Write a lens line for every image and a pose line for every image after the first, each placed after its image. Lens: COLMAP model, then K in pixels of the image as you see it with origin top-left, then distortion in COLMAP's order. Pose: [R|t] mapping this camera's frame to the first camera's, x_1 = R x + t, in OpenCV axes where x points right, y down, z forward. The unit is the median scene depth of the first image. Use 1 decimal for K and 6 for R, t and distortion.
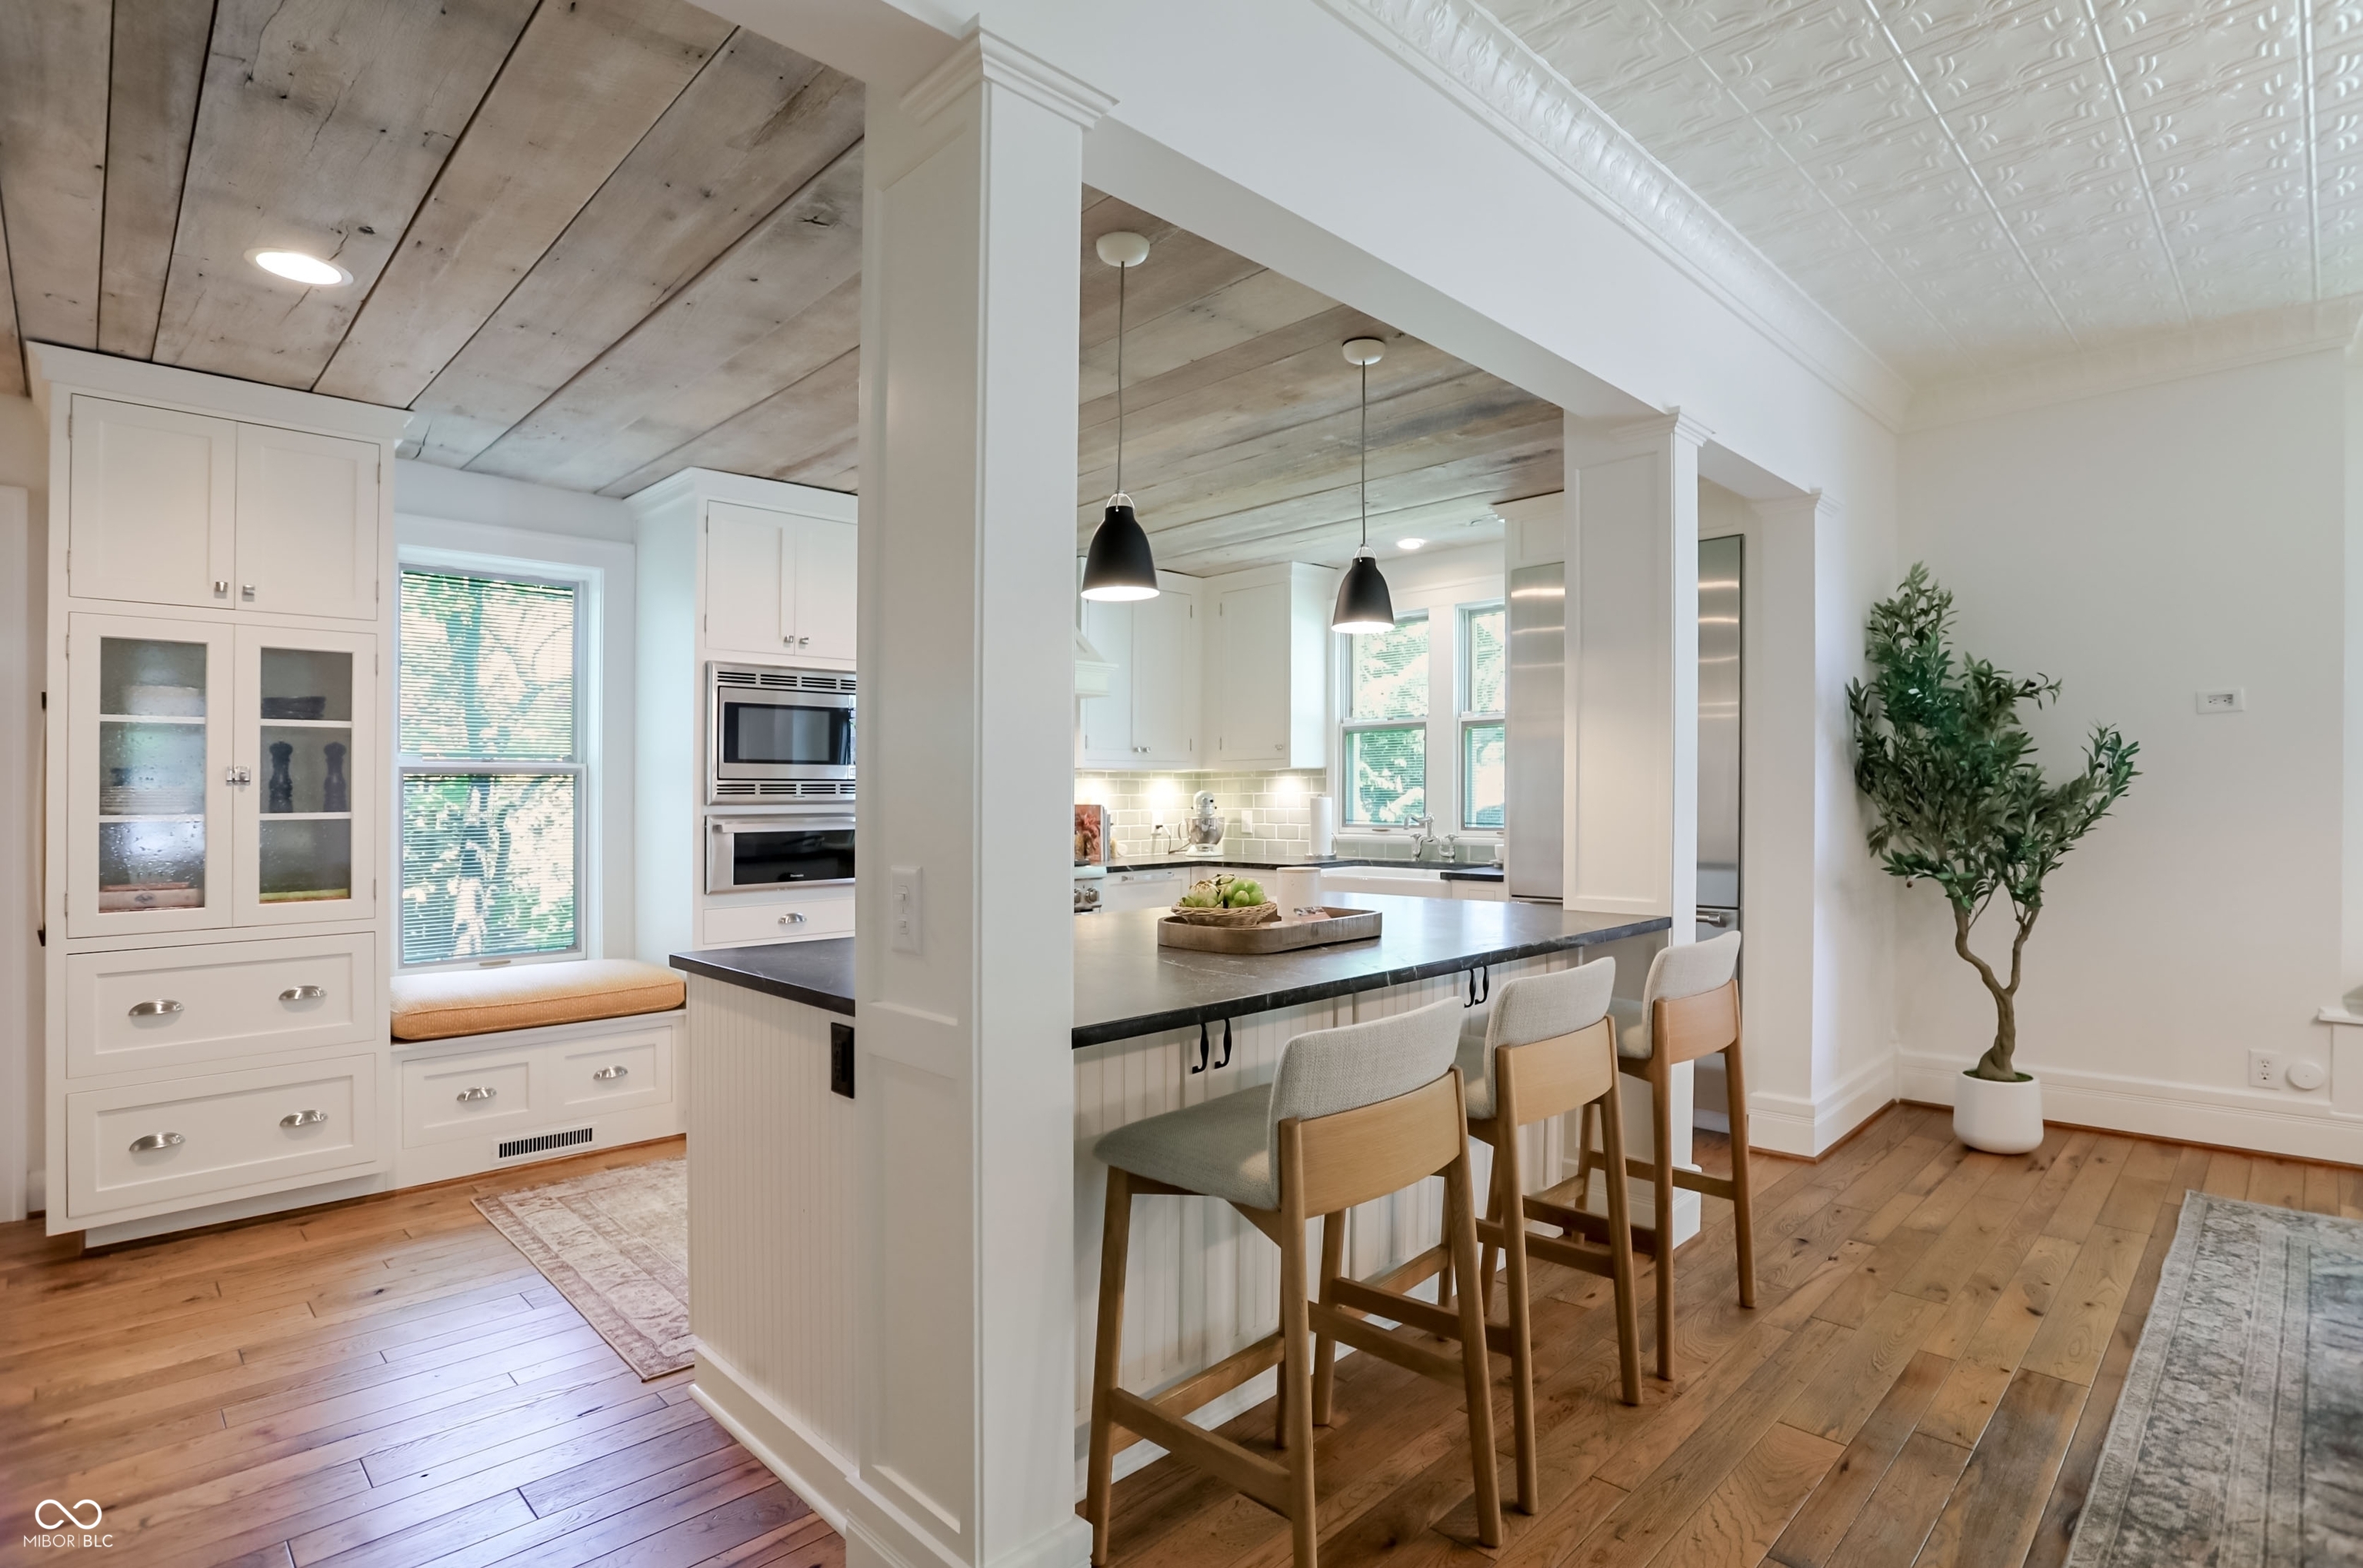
lens RADIAL K [[1145.4, 0, 1170.4], [0, 1145.4, 783.8], [0, 0, 1]] dist [-0.044264, 0.004033]
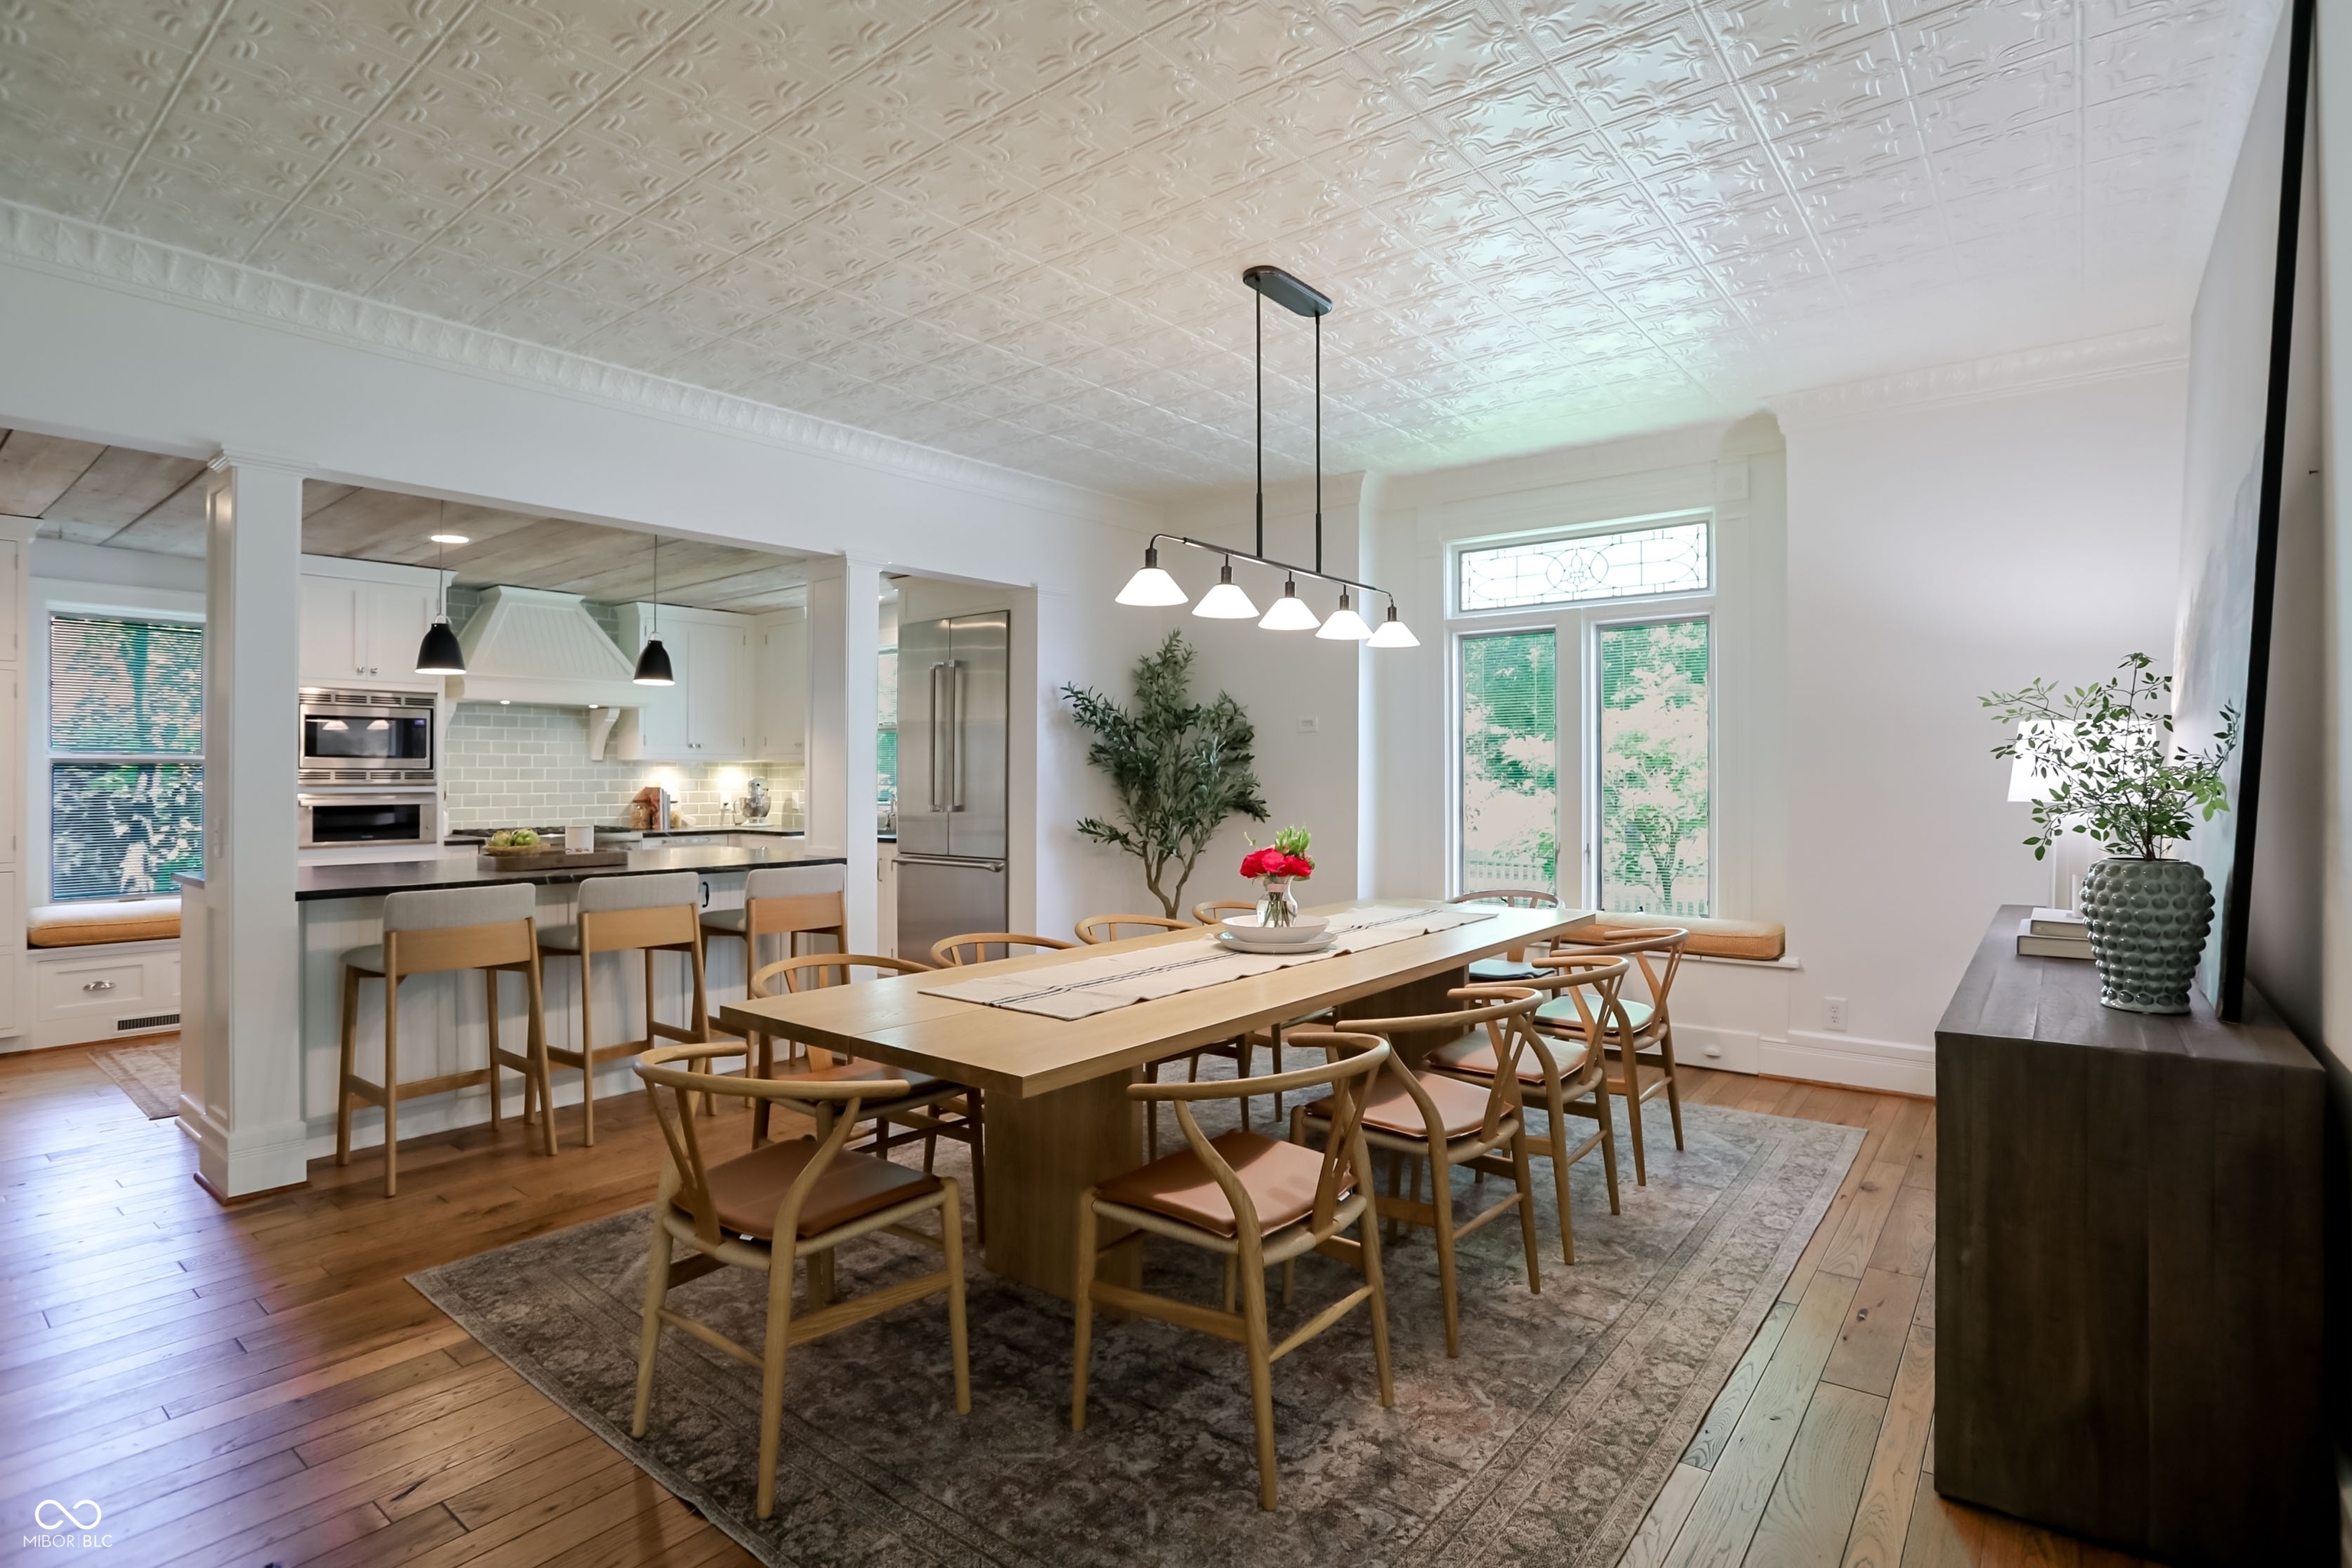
lens RADIAL K [[1140.2, 0, 1181.9], [0, 1140.2, 779.6], [0, 0, 1]] dist [-0.044264, 0.004033]
pose [[0.991667, 0.000946, 0.128827, 0.556187], [-0.002532, 0.999923, 0.012143, -0.011093], [-0.128805, -0.012368, 0.991593, -0.548582]]
